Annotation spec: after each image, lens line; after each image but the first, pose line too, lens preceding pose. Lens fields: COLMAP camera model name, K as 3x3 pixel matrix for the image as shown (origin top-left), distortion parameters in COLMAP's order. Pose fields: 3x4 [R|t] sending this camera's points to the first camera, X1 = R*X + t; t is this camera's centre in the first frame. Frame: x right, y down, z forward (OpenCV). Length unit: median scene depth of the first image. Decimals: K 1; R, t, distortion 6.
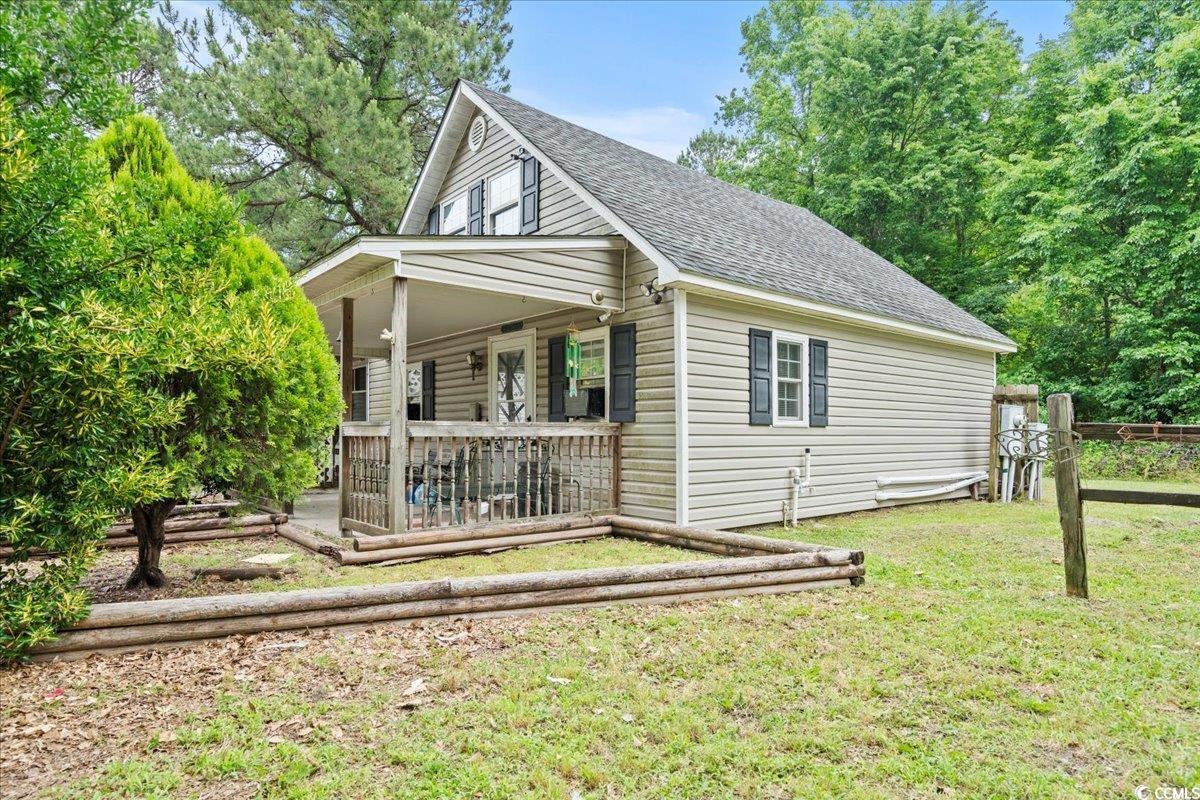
lens RADIAL K [[688.8, 0, 599.9], [0, 688.8, 423.8], [0, 0, 1]] dist [-0.002092, -0.000225]
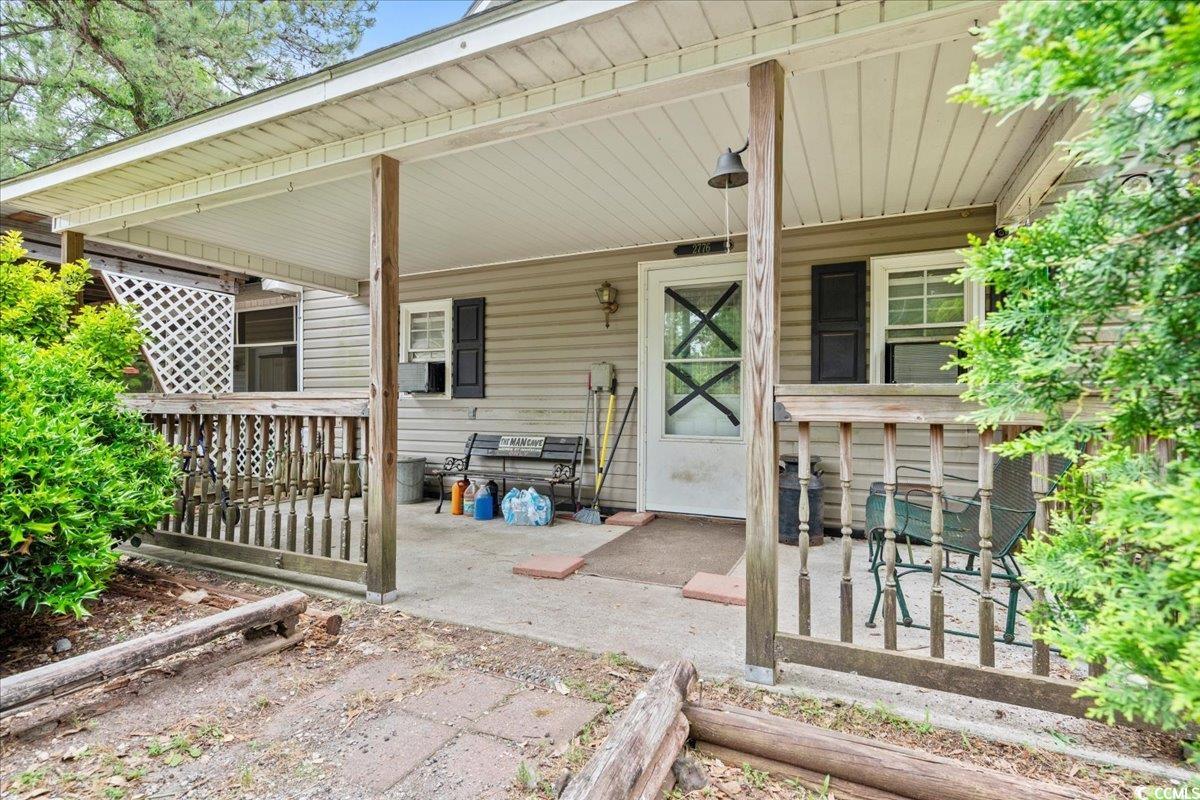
lens RADIAL K [[556.1, 0, 604.1], [0, 556.1, 405.0], [0, 0, 1]] dist [-0.000910, 0.000059]
pose [[0.902166, 0.012602, 0.431205, -0.366240], [-0.015717, 0.999870, 0.003661, 0.007895], [-0.431103, -0.010081, 0.902247, 0.466269]]
